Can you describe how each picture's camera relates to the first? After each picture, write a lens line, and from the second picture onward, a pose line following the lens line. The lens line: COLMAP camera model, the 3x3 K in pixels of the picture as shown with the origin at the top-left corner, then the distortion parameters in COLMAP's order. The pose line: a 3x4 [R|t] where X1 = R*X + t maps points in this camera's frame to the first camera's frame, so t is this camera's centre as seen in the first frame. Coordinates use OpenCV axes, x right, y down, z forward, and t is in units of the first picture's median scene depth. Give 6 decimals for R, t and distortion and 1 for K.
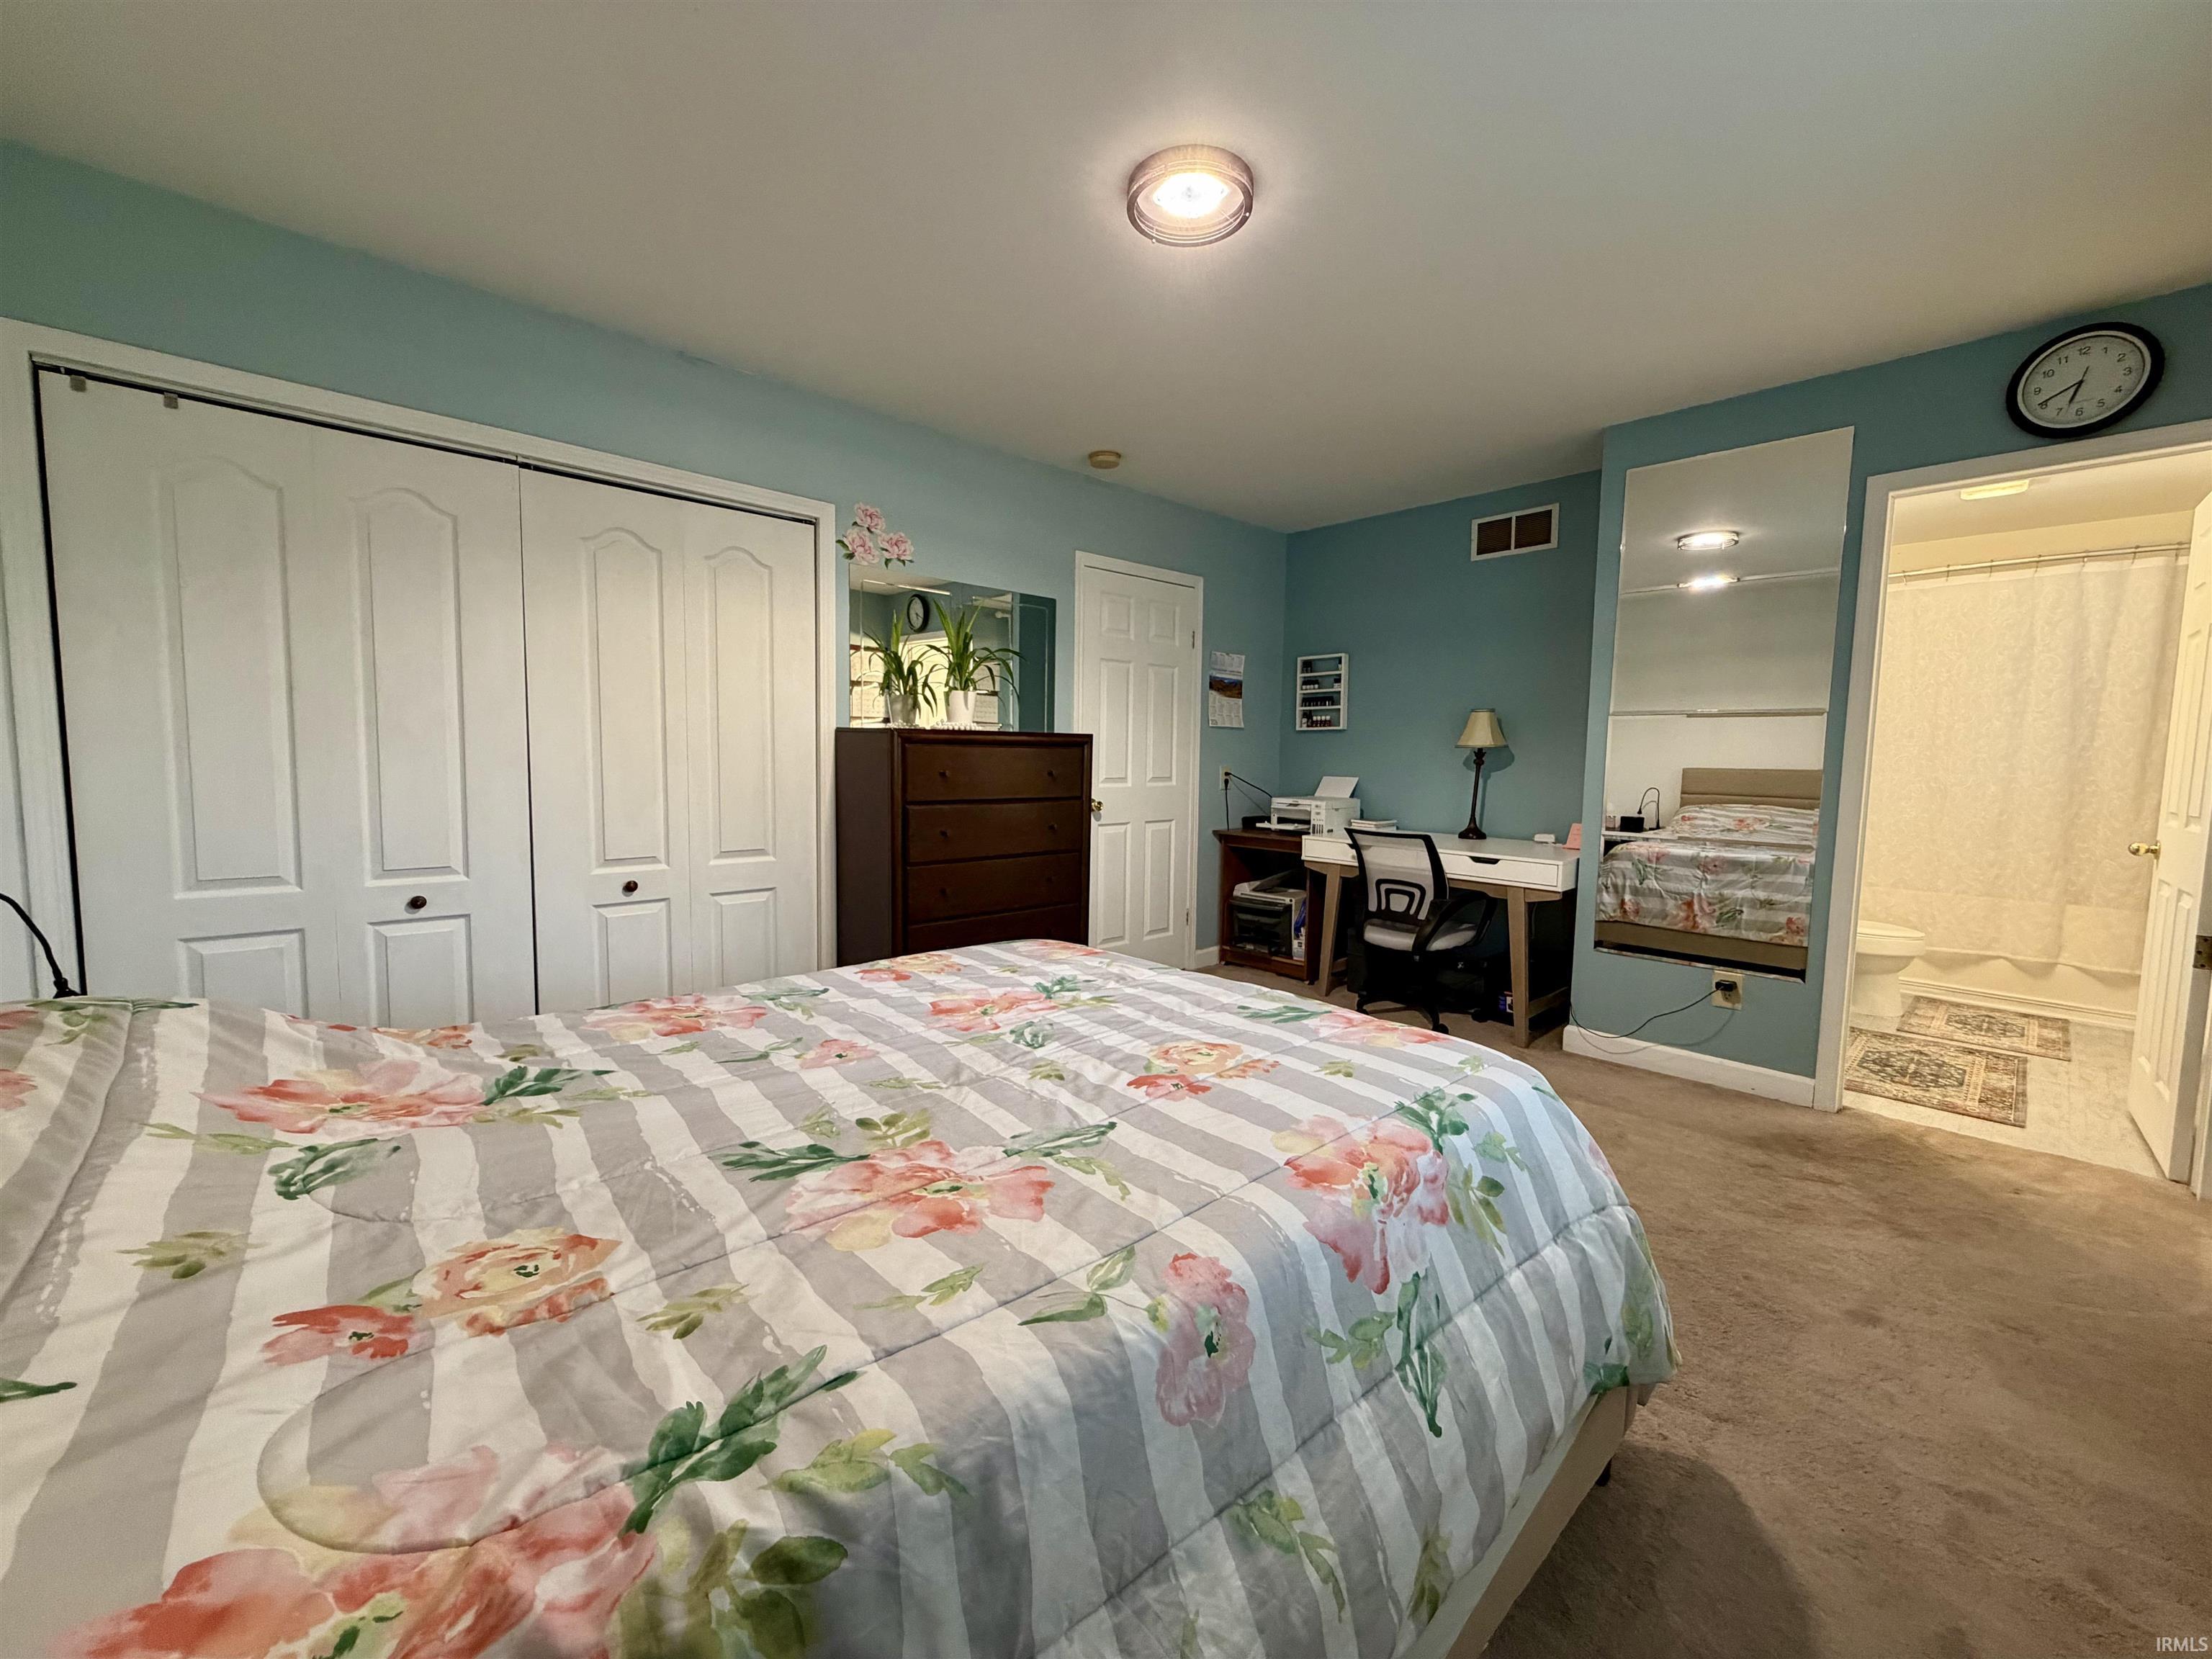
lens RADIAL K [[881.3, 0, 1107.7], [0, 881.3, 829.2], [0, 0, 1]] dist [0.001284, -0.000273]
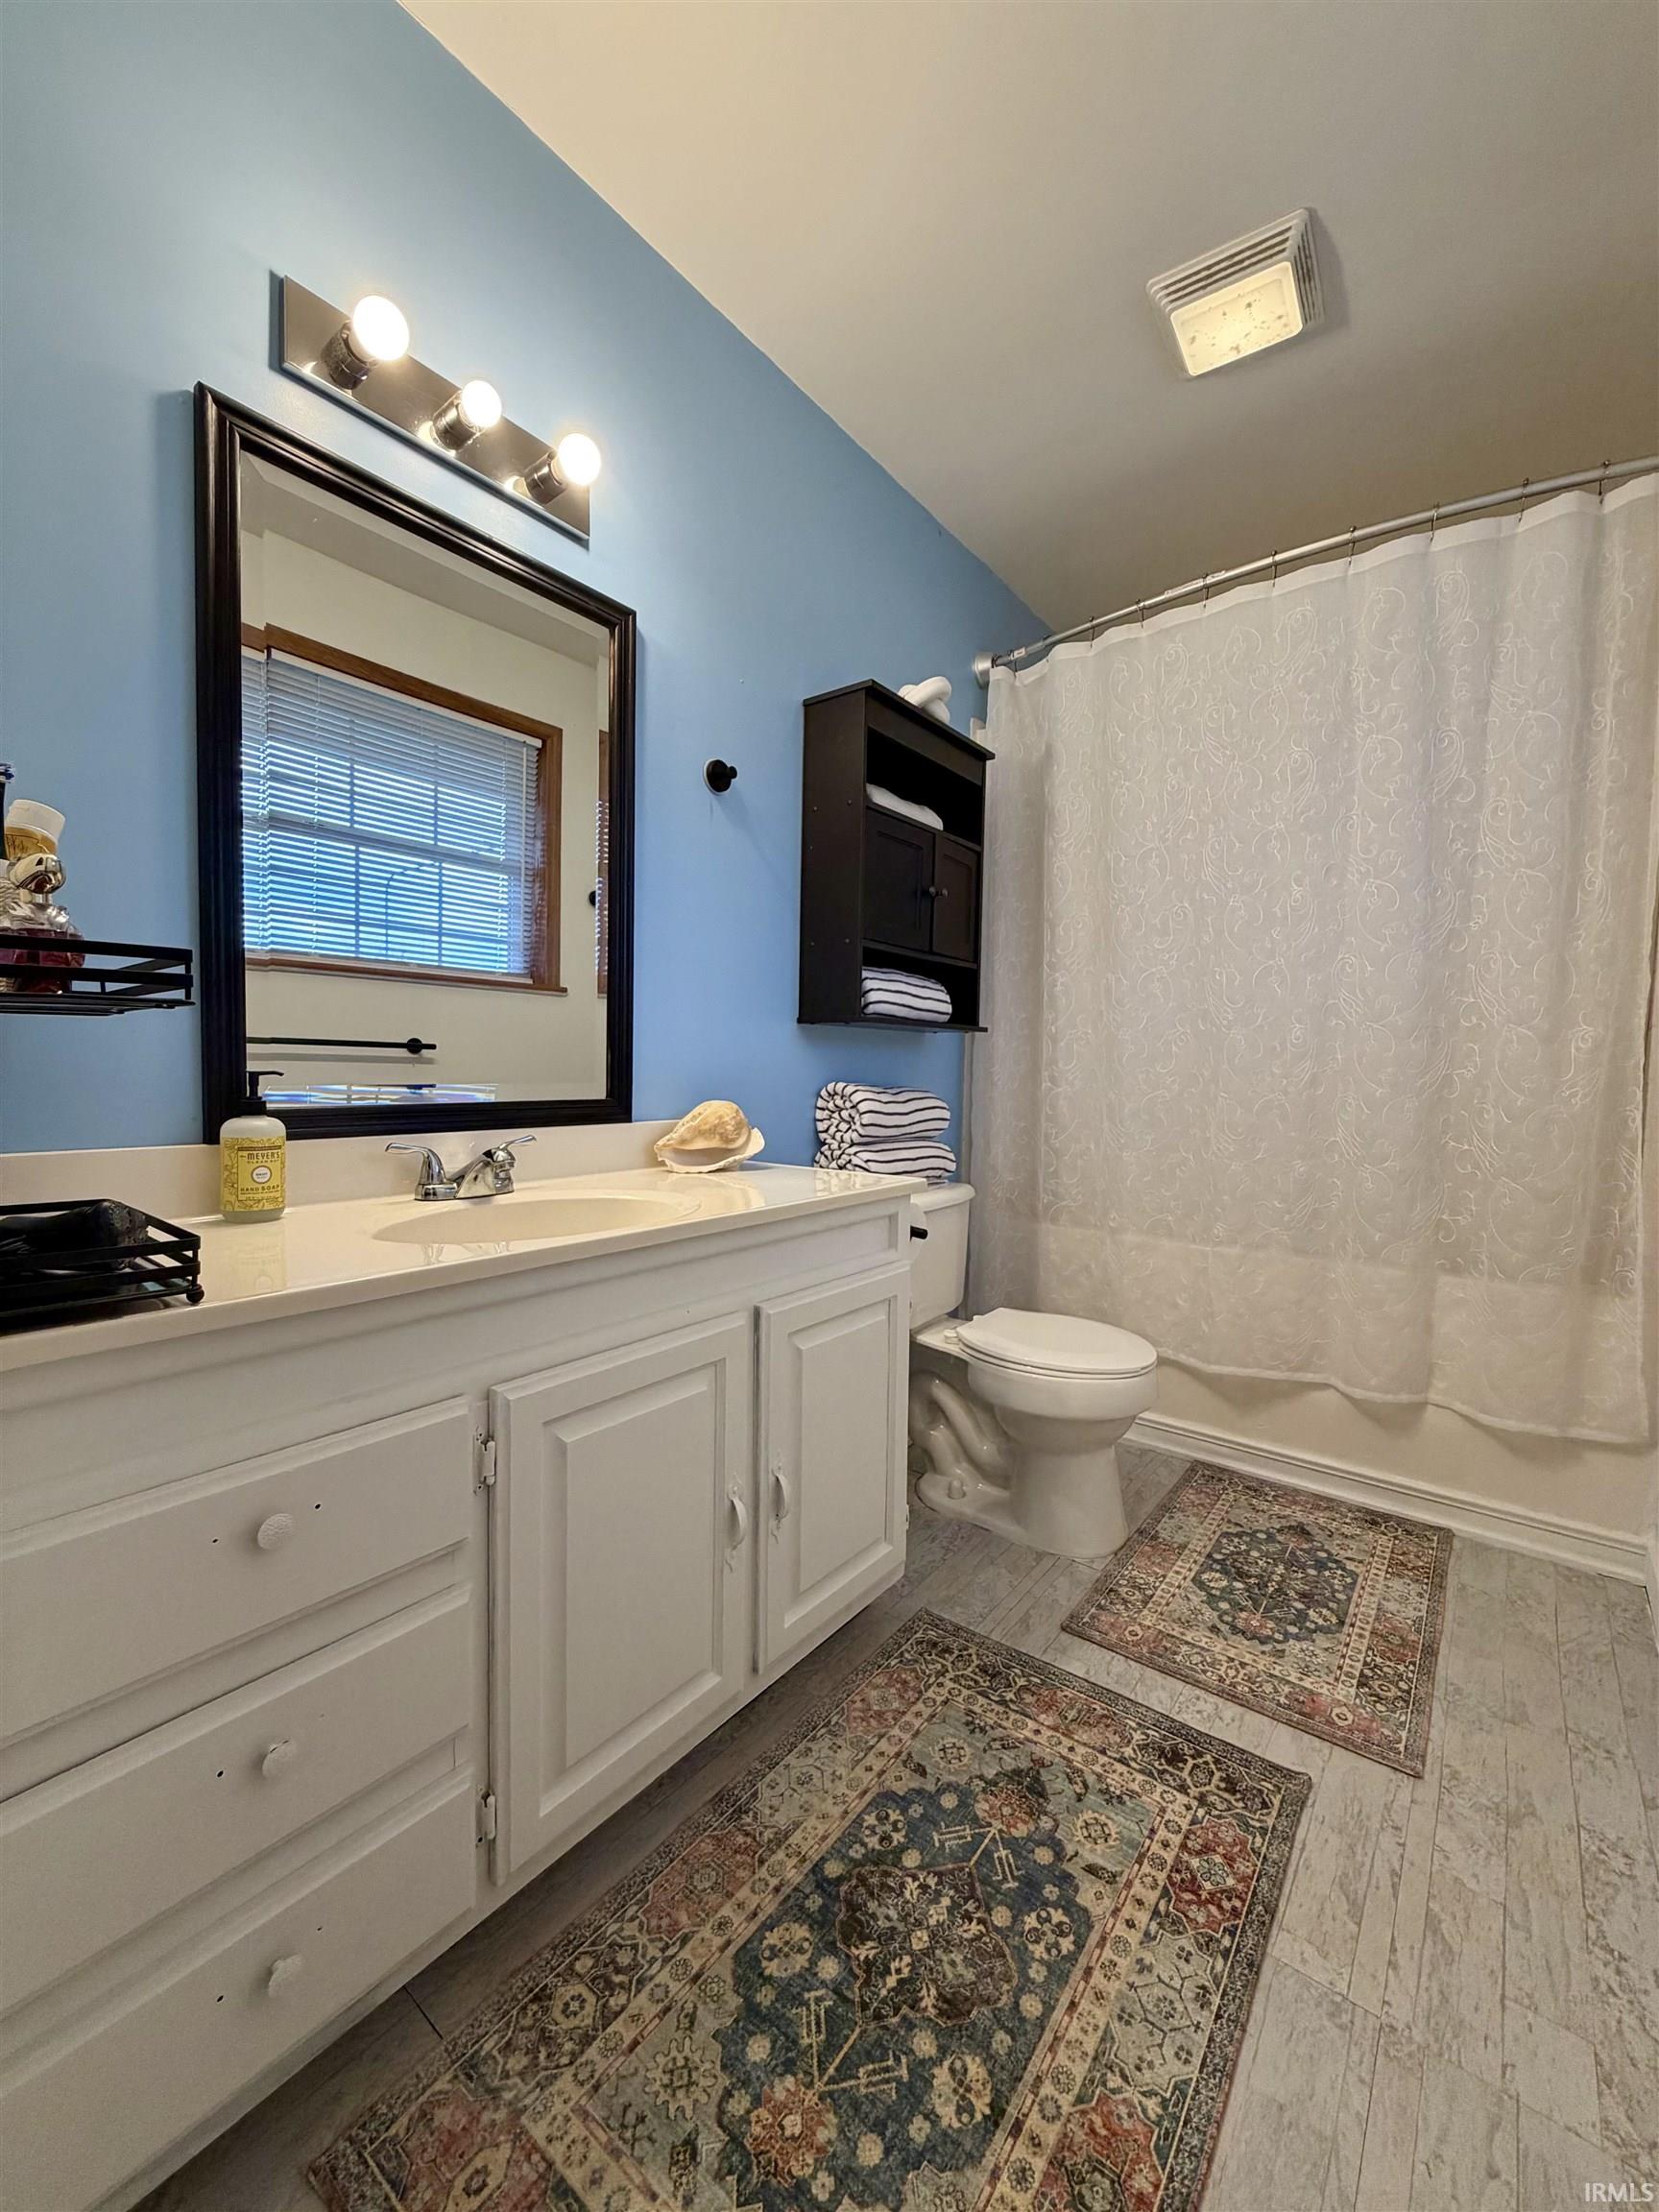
lens RADIAL K [[881.3, 0, 831.4], [0, 881.3, 1100.2], [0, 0, 1]] dist [0.001284, -0.000273]
pose [[0.986530, -0.006351, 0.163454, 0.702176], [0.013795, 0.998917, -0.044445, 0.010210], [-0.162995, 0.046101, 0.985549, 0.595607]]
